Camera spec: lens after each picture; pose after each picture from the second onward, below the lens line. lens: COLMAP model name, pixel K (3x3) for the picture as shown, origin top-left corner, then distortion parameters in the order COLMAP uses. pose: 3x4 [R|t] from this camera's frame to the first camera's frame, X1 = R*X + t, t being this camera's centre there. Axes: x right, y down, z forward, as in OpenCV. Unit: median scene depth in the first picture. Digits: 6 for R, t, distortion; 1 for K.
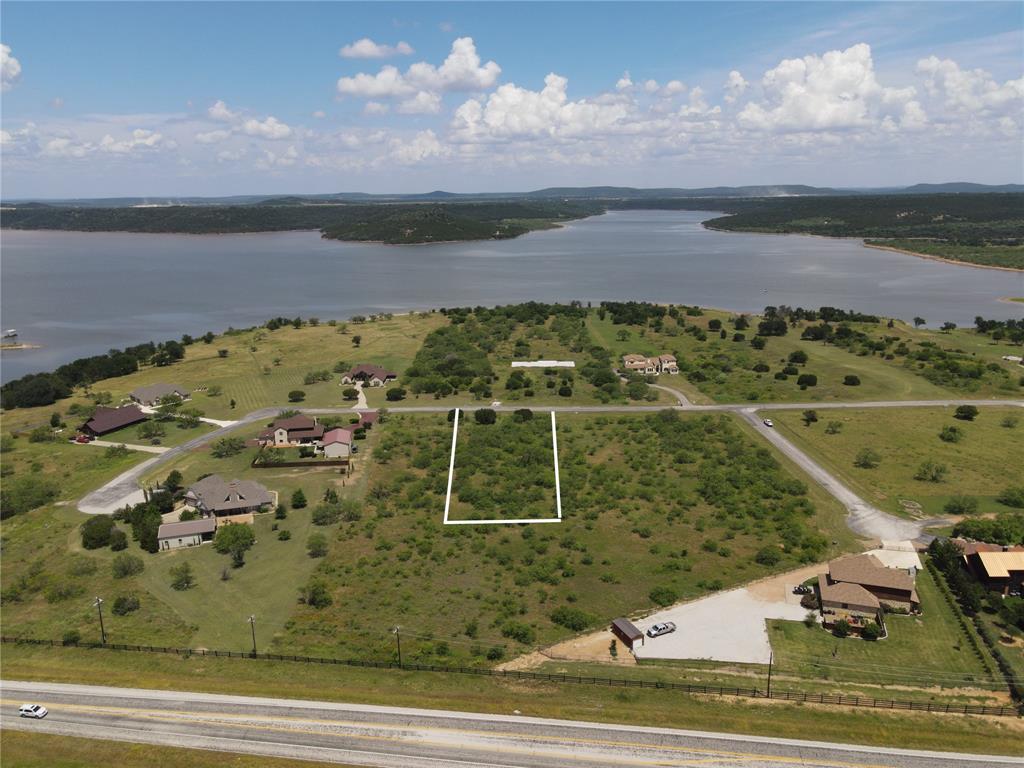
lens RADIAL K [[752.4, 0, 513.8], [0, 752.4, 388.5], [0, 0, 1]] dist [0.014986, 0.007954]
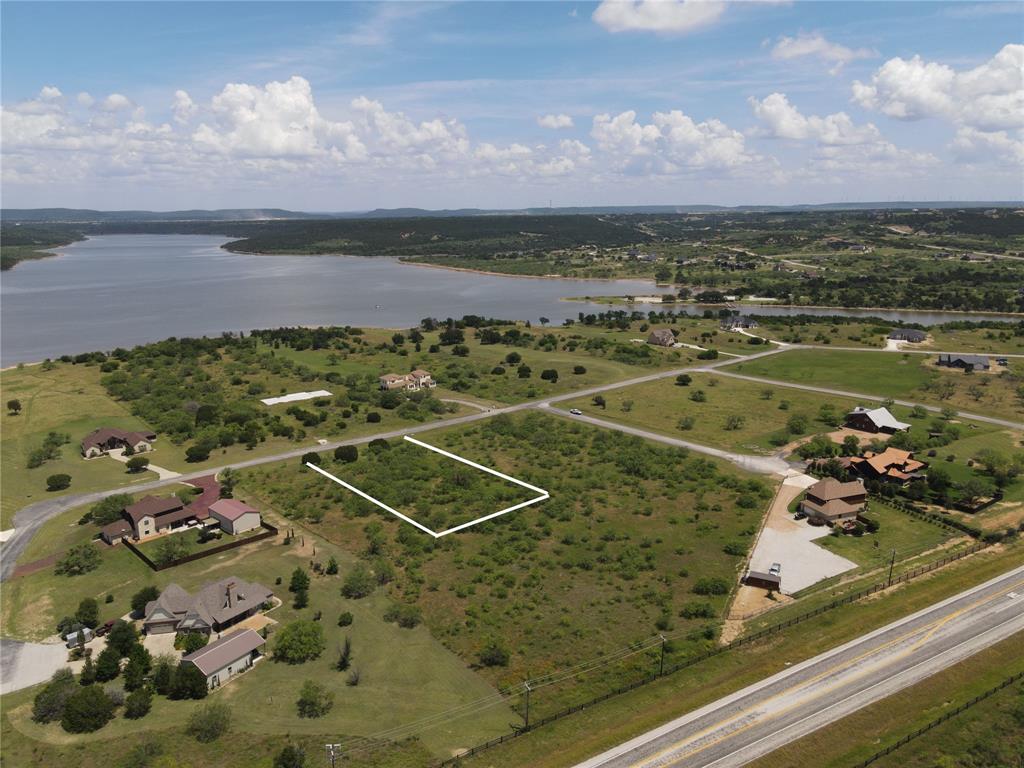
lens RADIAL K [[752.4, 0, 514.4], [0, 752.4, 388.1], [0, 0, 1]] dist [0.014986, 0.007954]
pose [[0.784592, -0.139645, 0.604081, -0.066103], [0.157754, 0.987203, 0.023317, -0.004907], [-0.599607, 0.077001, 0.796582, 0.021901]]
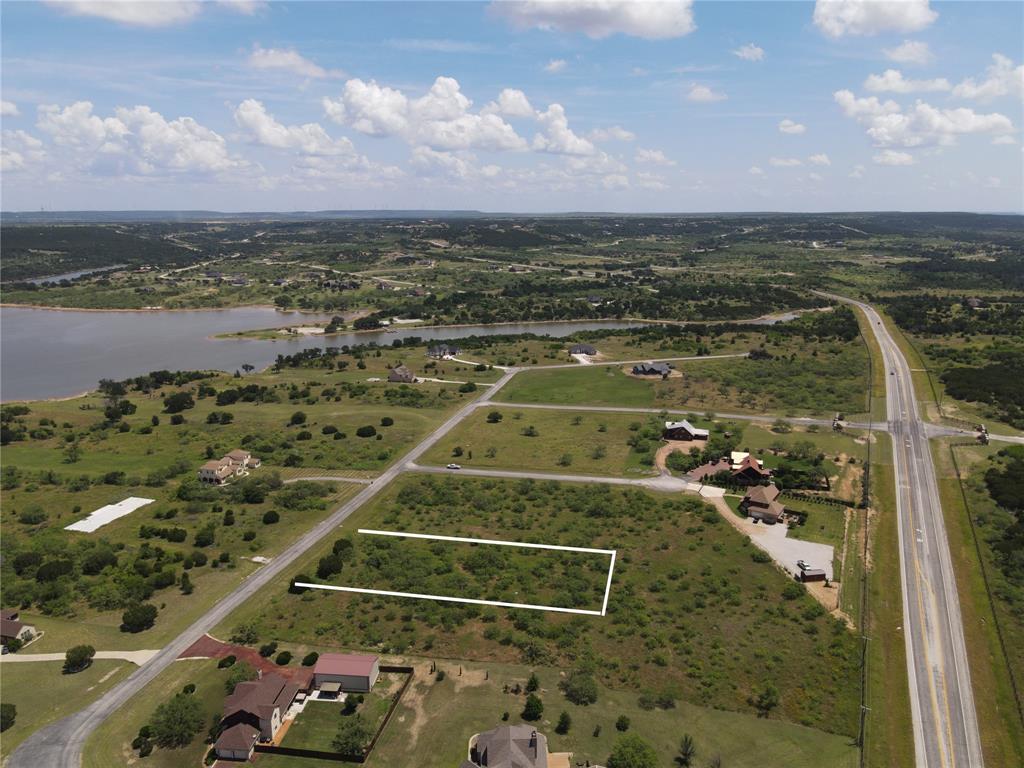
lens RADIAL K [[752.4, 0, 518.0], [0, 752.4, 374.6], [0, 0, 1]] dist [0.014986, 0.007954]
pose [[0.256795, -0.194803, 0.946630, -0.113894], [0.243621, 0.960894, 0.131650, -0.035075], [-0.935257, 0.196812, 0.294211, 0.082559]]
